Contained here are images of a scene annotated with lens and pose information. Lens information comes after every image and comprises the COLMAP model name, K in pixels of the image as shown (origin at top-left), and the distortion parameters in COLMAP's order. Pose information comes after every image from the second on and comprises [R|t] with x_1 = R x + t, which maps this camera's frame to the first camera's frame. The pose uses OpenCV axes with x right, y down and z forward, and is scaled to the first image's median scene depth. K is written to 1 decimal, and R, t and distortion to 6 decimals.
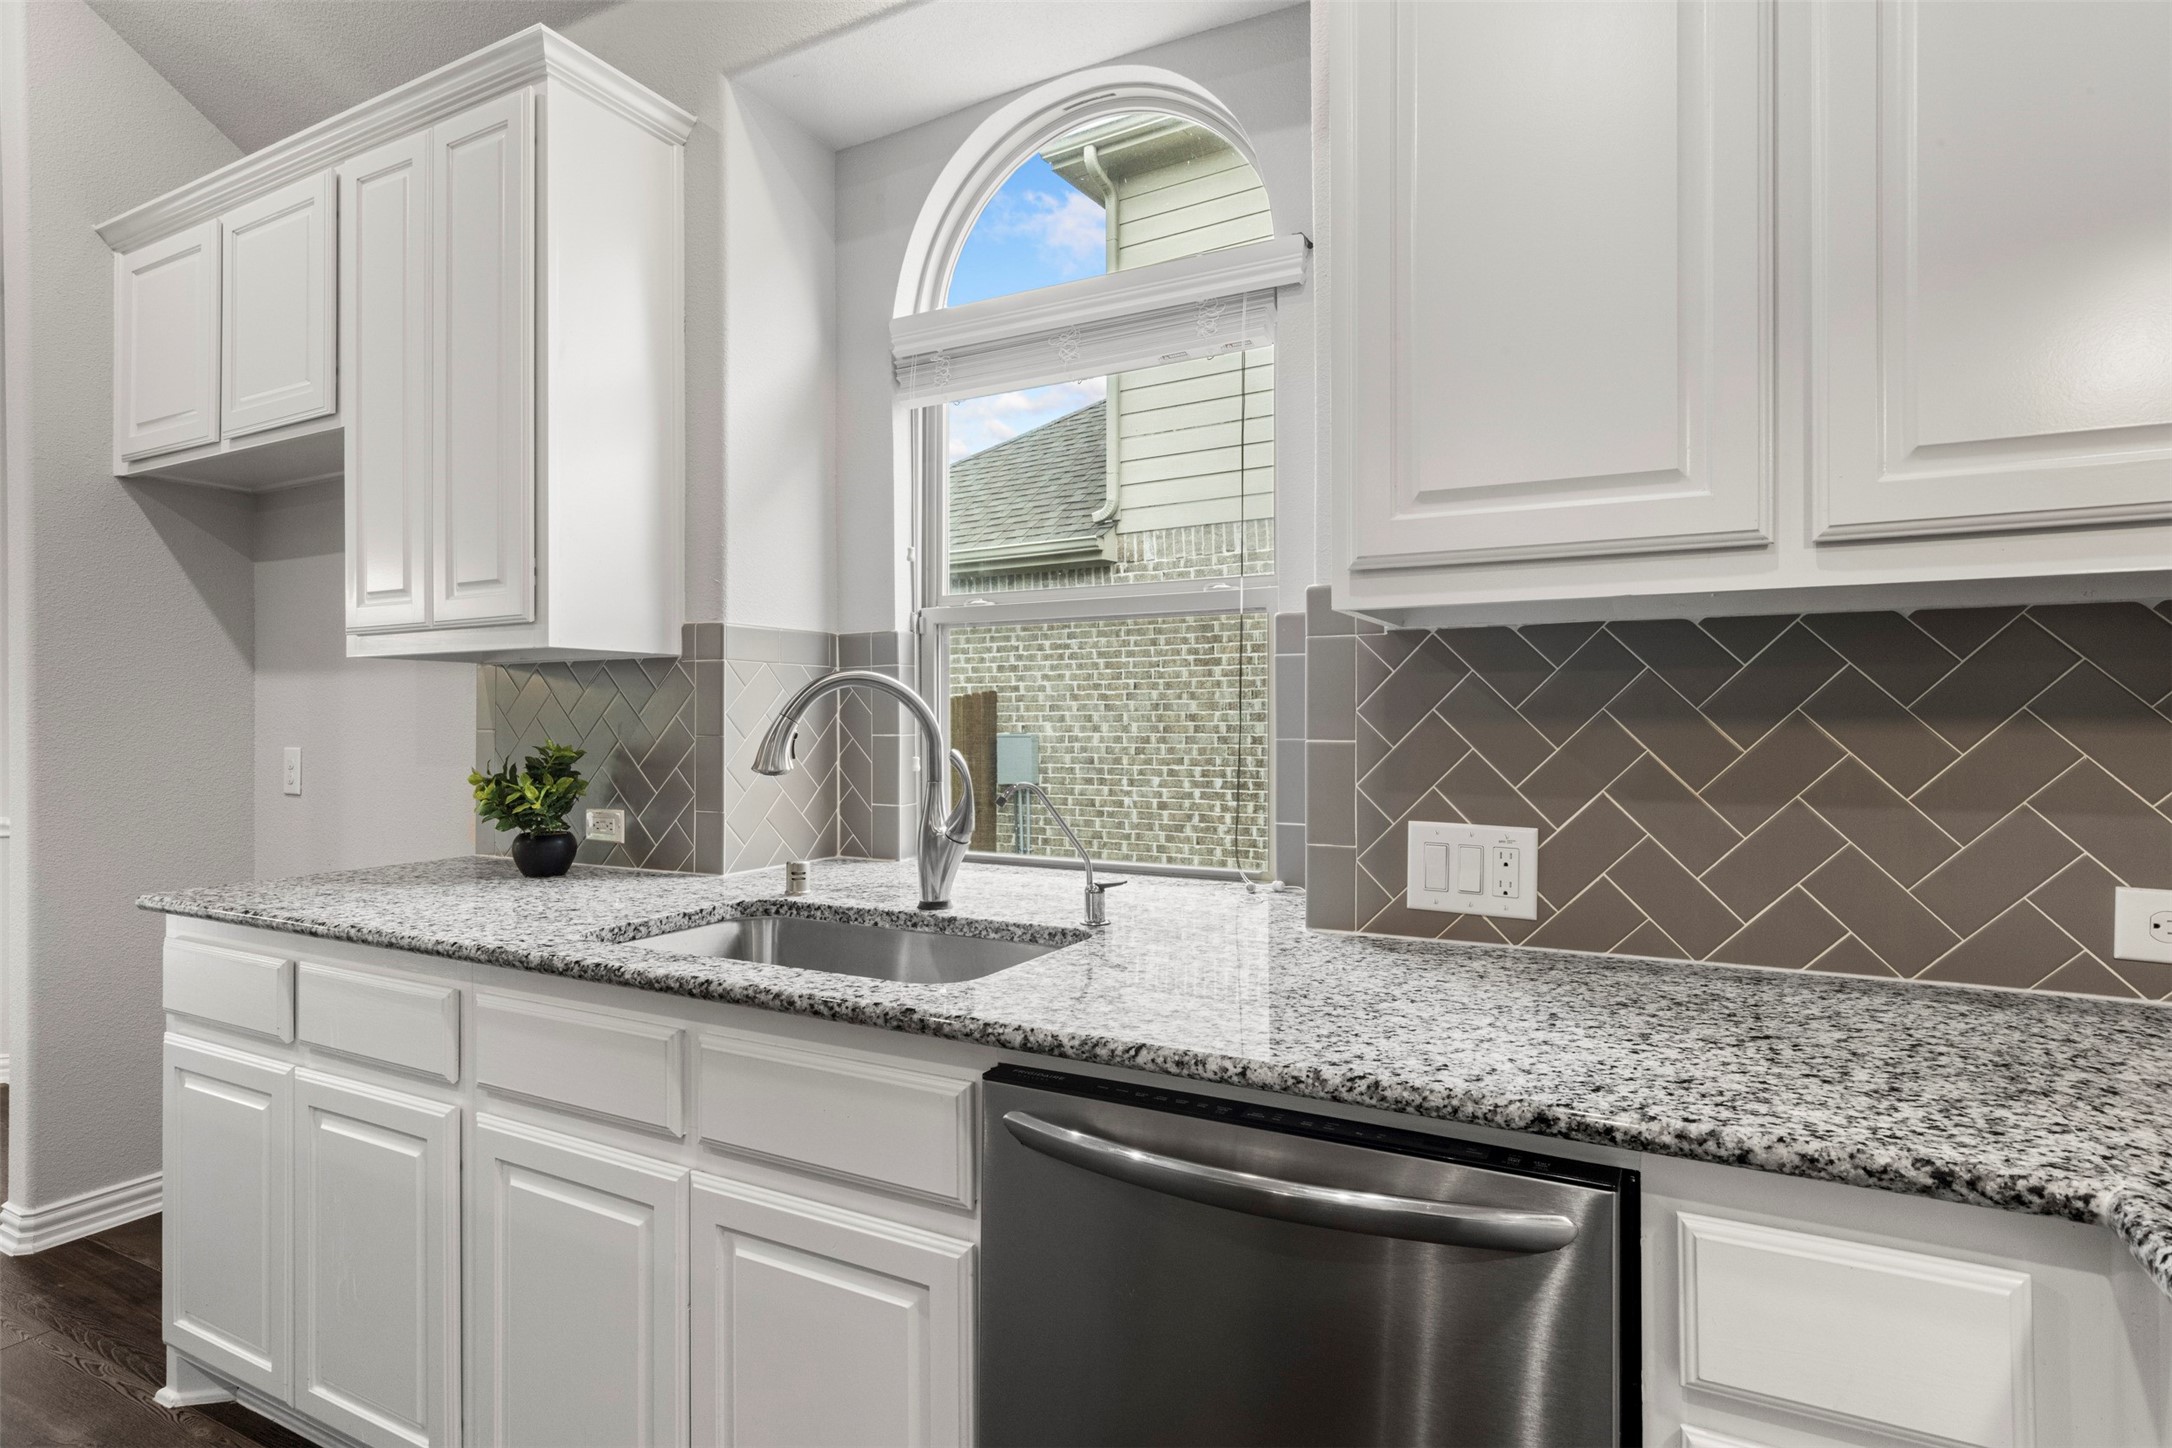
lens RADIAL K [[1153.5, 0, 1081.5], [0, 1153.5, 723.8], [0, 0, 1]] dist [0.001475, 0.001662]
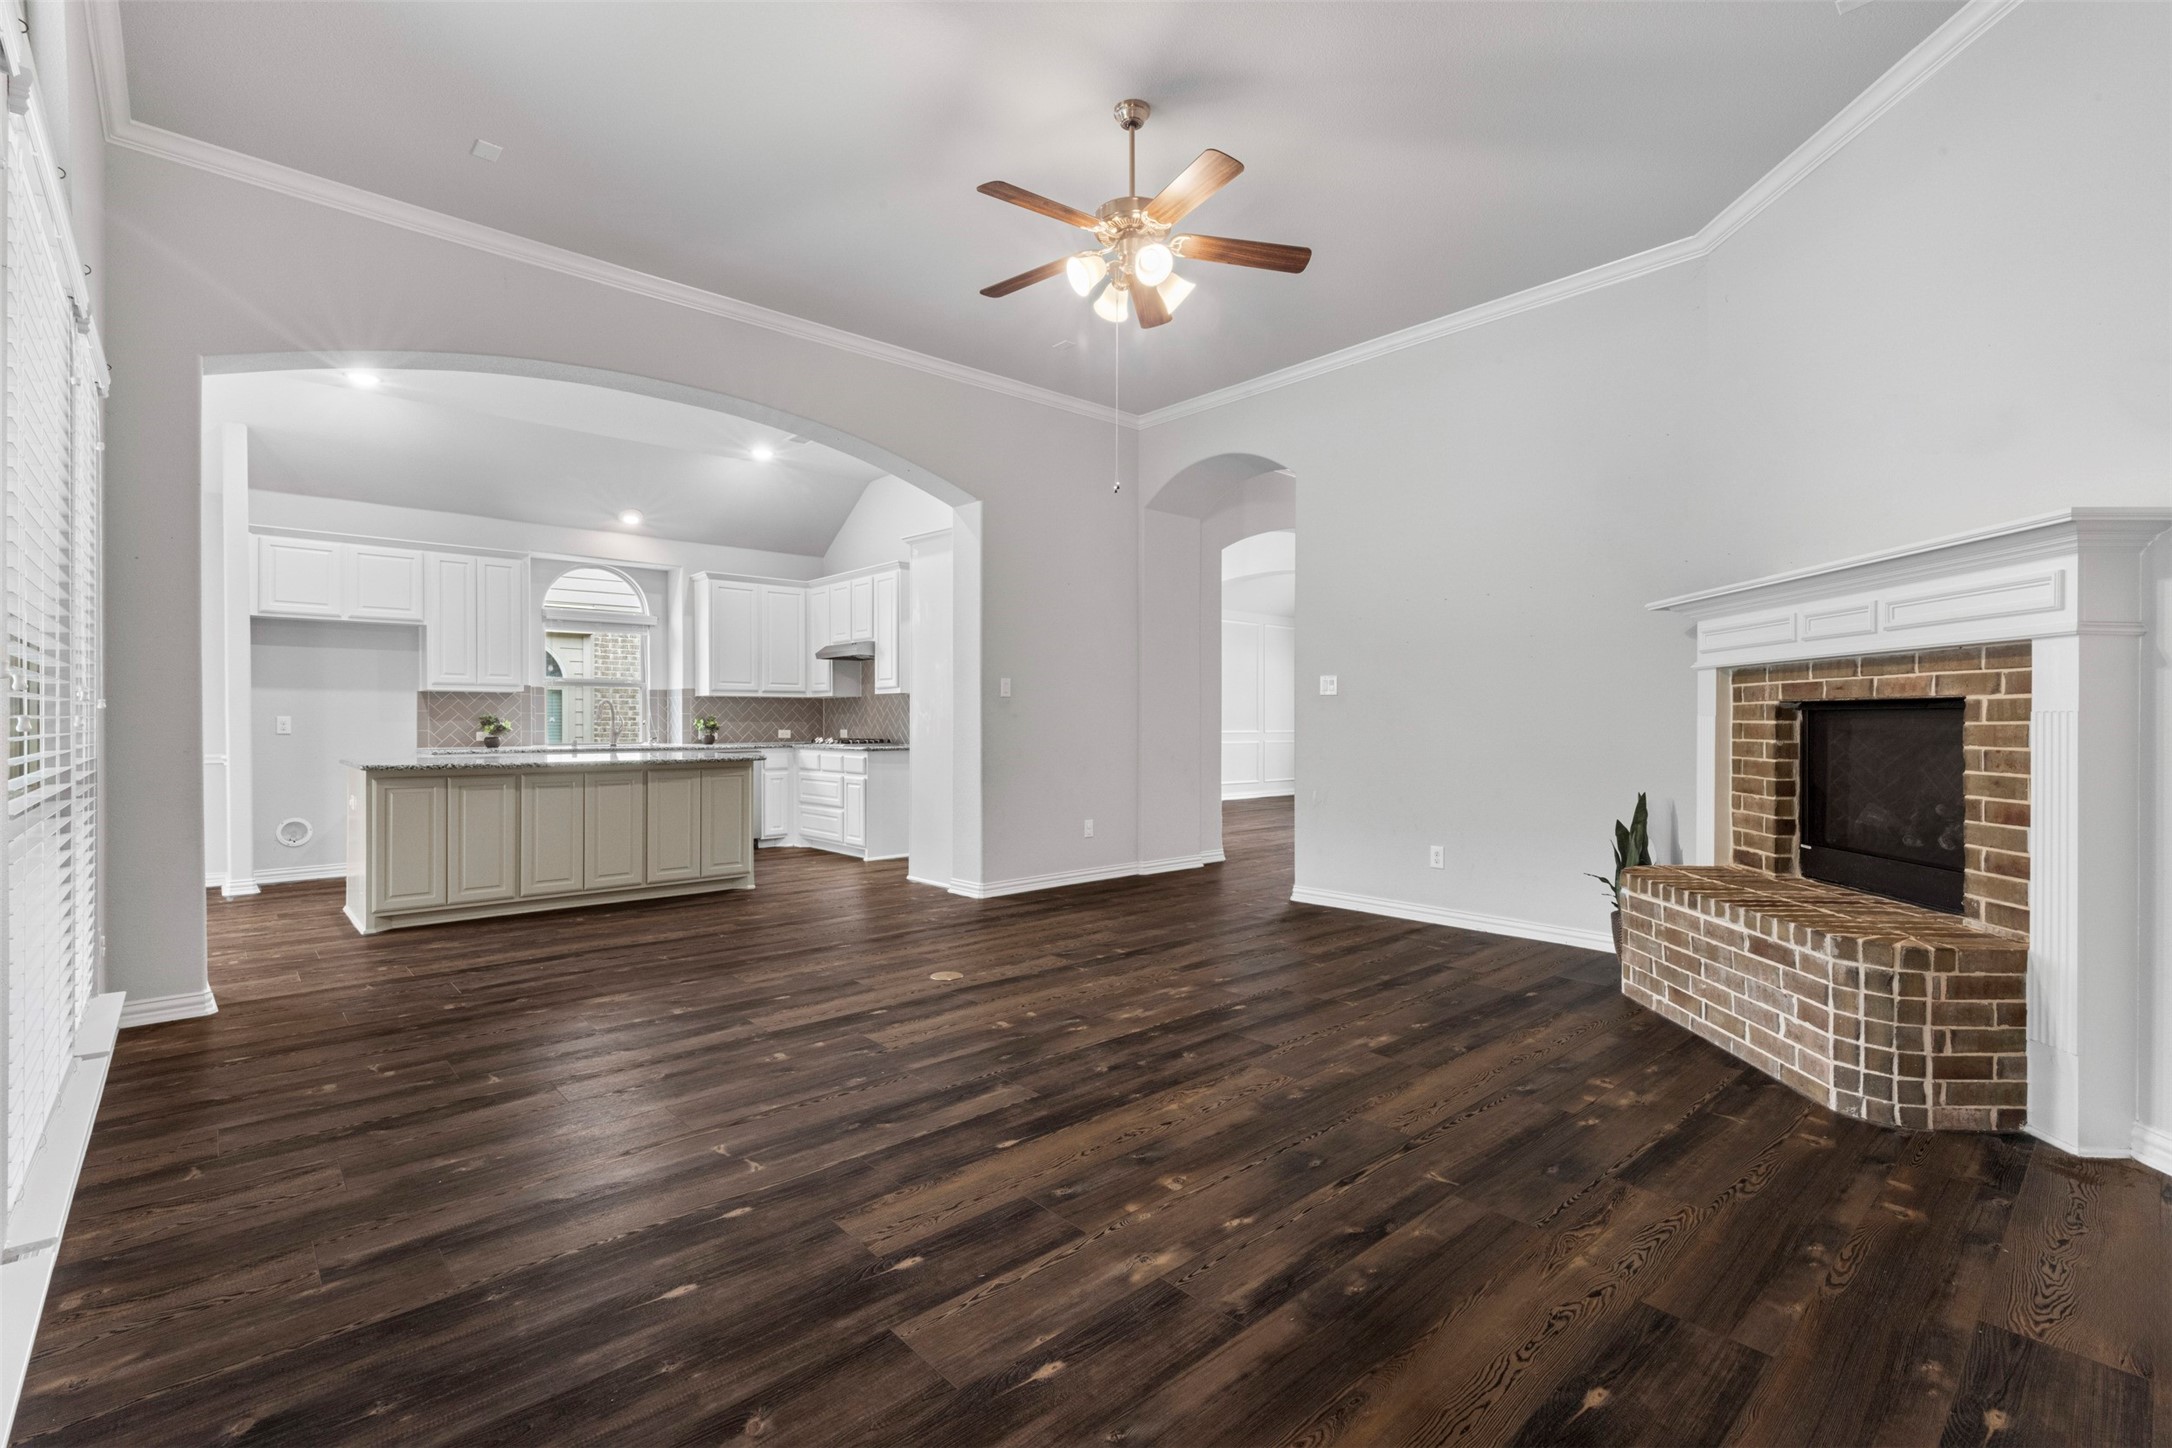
lens RADIAL K [[977.8, 0, 1073.0], [0, 977.8, 718.6], [0, 0, 1]] dist [0.007372, -0.000341]
pose [[0.338767, 0.006727, 0.940846, -4.324071], [0.004648, 0.999950, -0.008823, 0.106130], [-0.940859, 0.007362, 0.338719, -2.932319]]
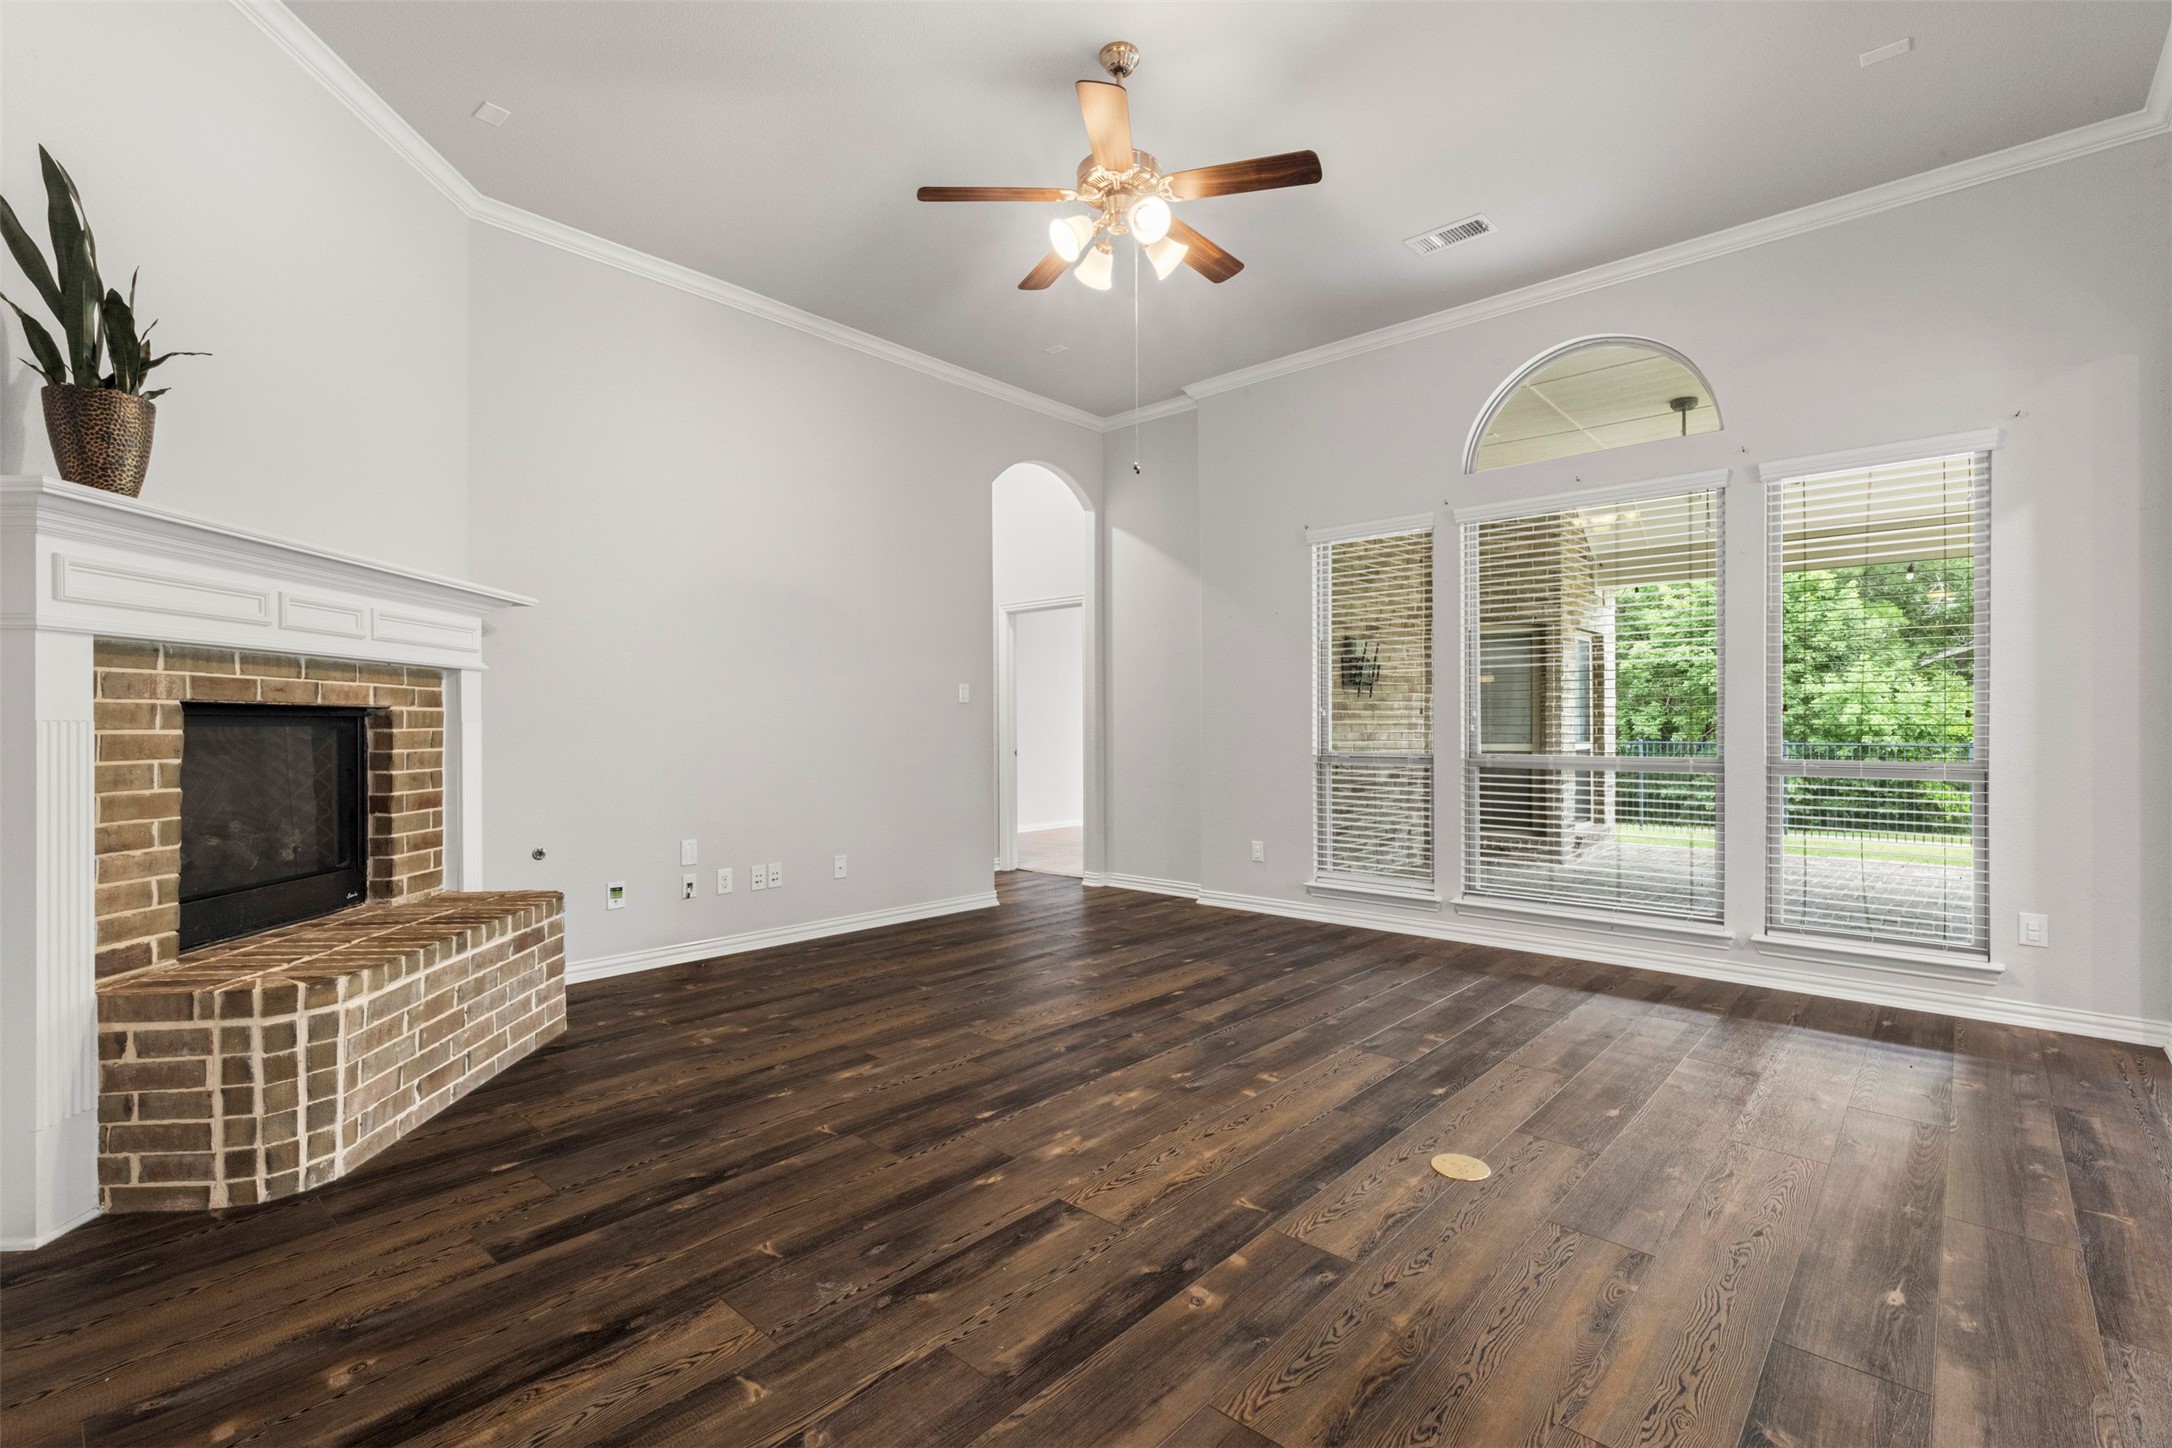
lens RADIAL K [[977.8, 0, 1078.9], [0, 977.8, 717.8], [0, 0, 1]] dist [0.007372, -0.000341]
pose [[-0.237131, -0.000406, -0.971478, -0.123154], [-0.005126, 0.999987, 0.000833, 0.068391], [0.971464, 0.005178, -0.237130, -1.887398]]
